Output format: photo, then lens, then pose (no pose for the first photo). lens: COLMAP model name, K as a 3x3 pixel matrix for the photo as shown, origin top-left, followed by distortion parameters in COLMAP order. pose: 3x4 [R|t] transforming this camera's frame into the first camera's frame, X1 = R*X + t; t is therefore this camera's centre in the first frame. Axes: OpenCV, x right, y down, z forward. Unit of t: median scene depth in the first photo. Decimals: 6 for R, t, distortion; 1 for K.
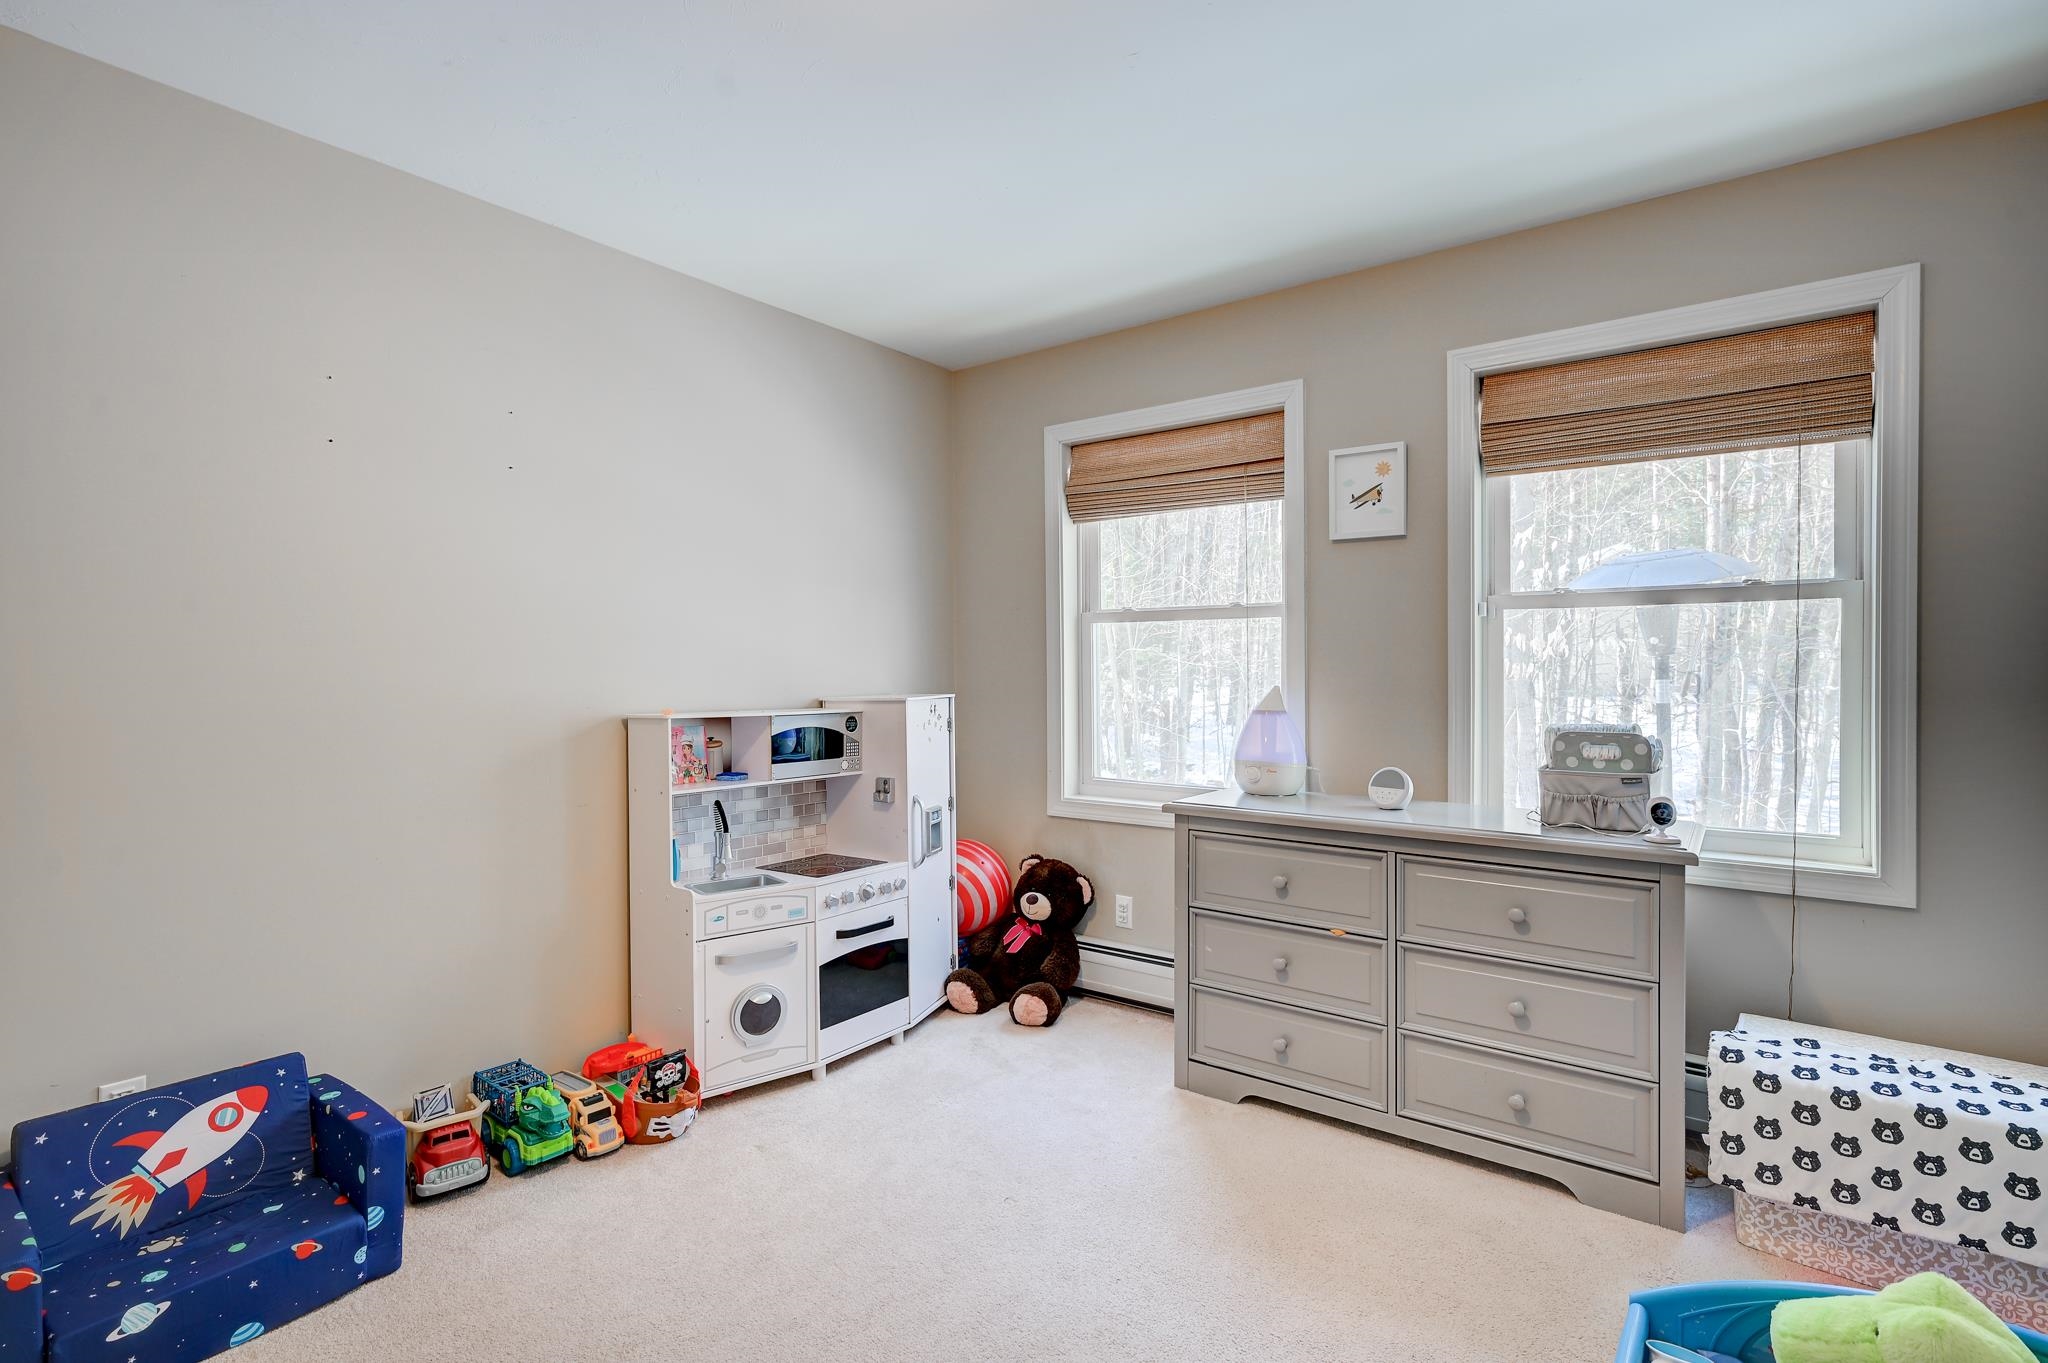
lens RADIAL K [[995.1, 0, 1025.2], [0, 995.1, 659.8], [0, 0, 1]] dist [0.000957, 0.000071]
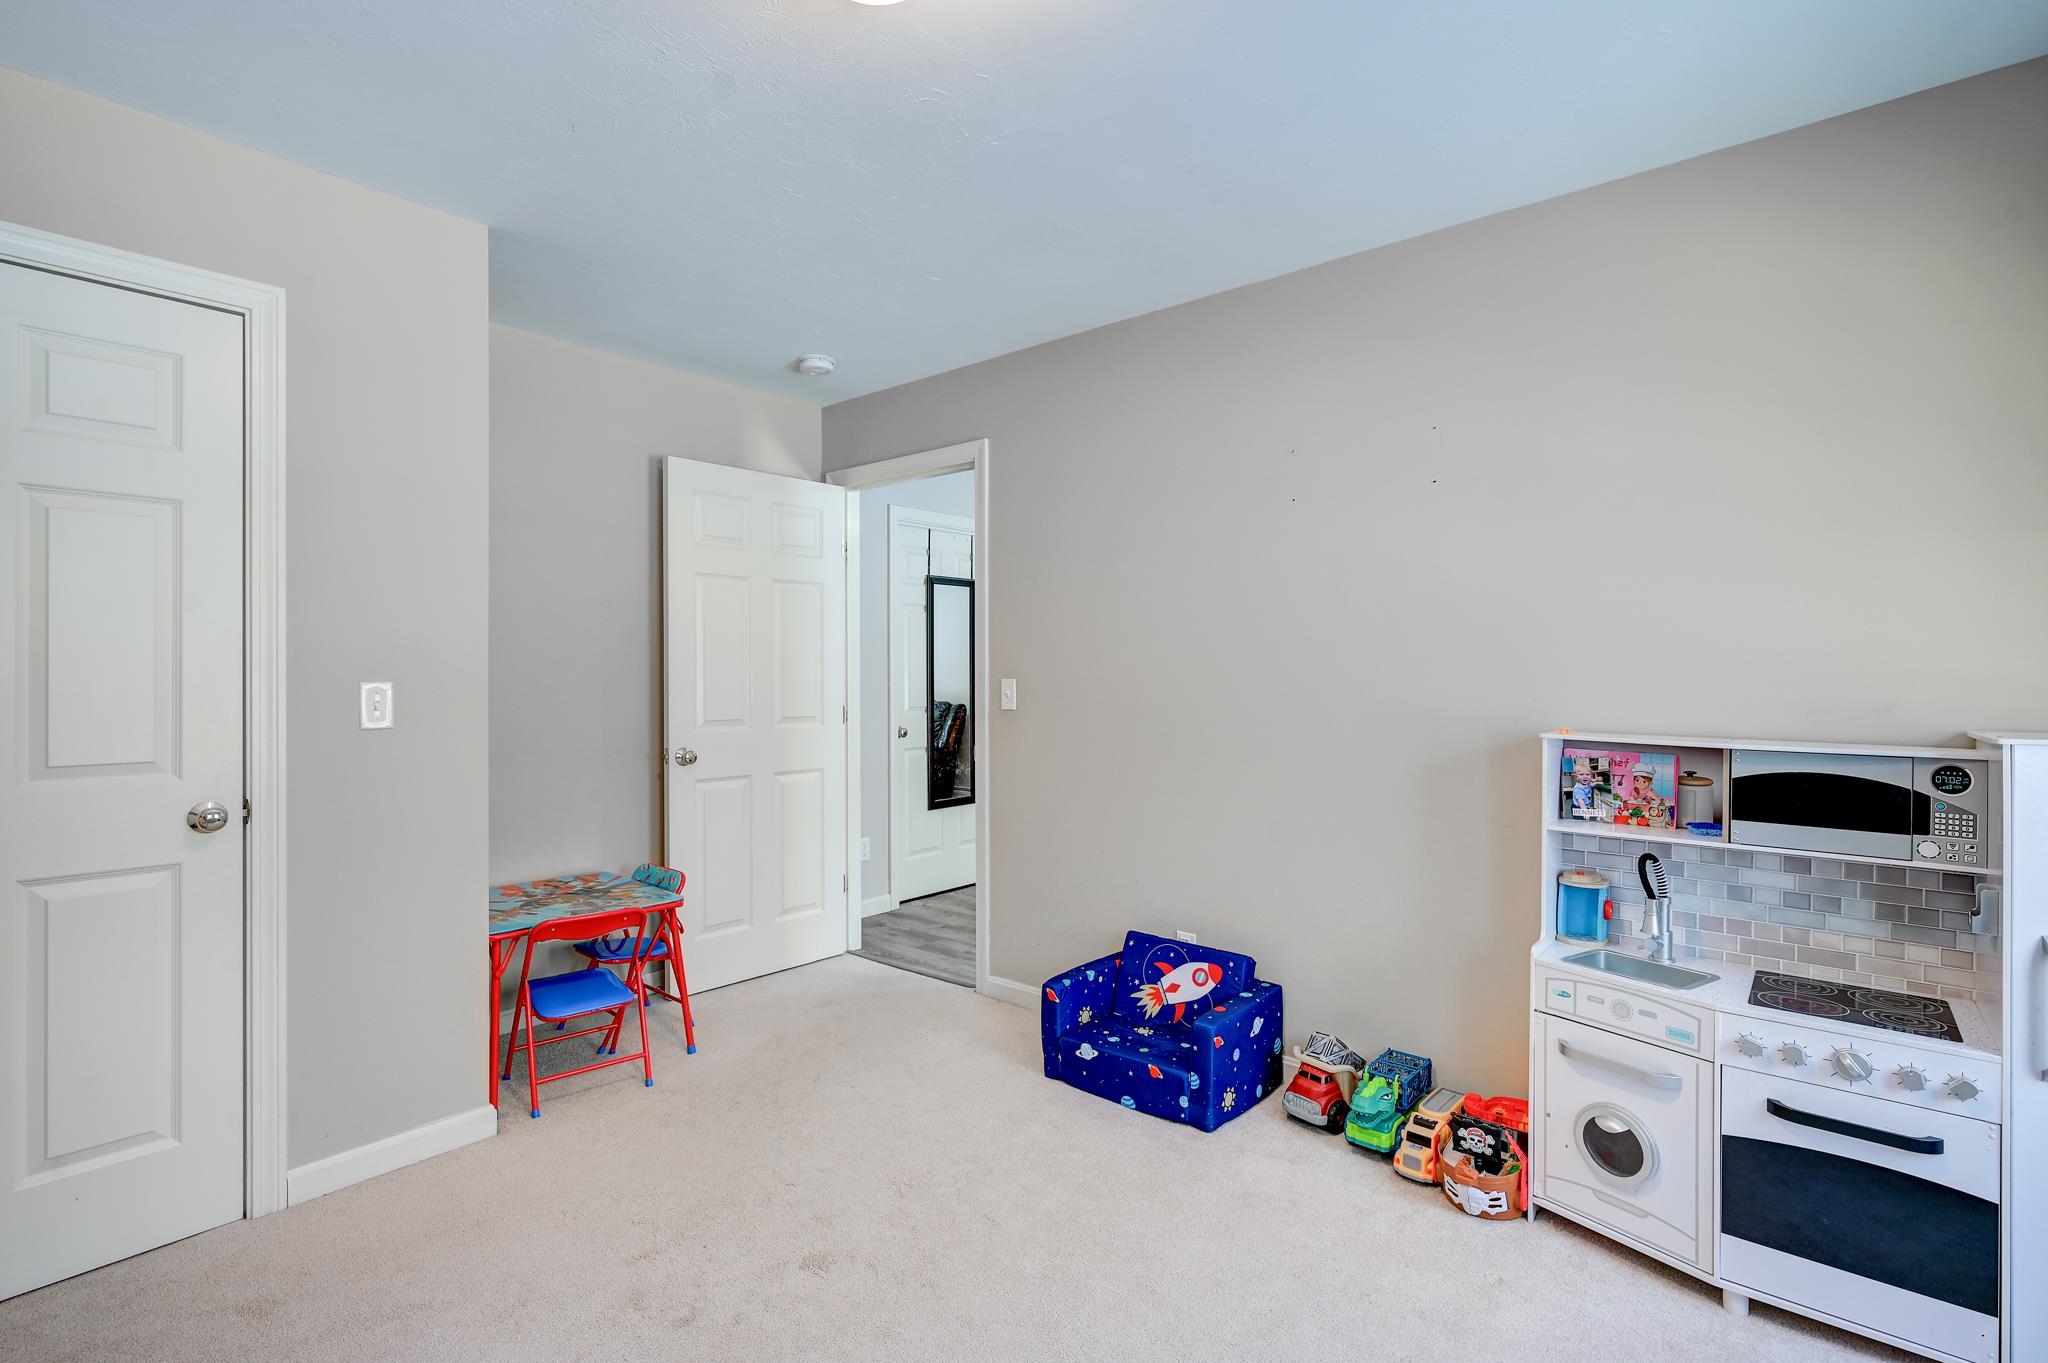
lens RADIAL K [[944.9, 0, 1026.5], [0, 944.9, 676.4], [0, 0, 1]] dist [0.002510, 0.000775]
pose [[-0.056918, 0.002176, -0.998377, 0.446526], [0.004248, 0.999989, 0.001938, 0.003777], [0.998370, -0.004131, -0.056926, 0.589706]]
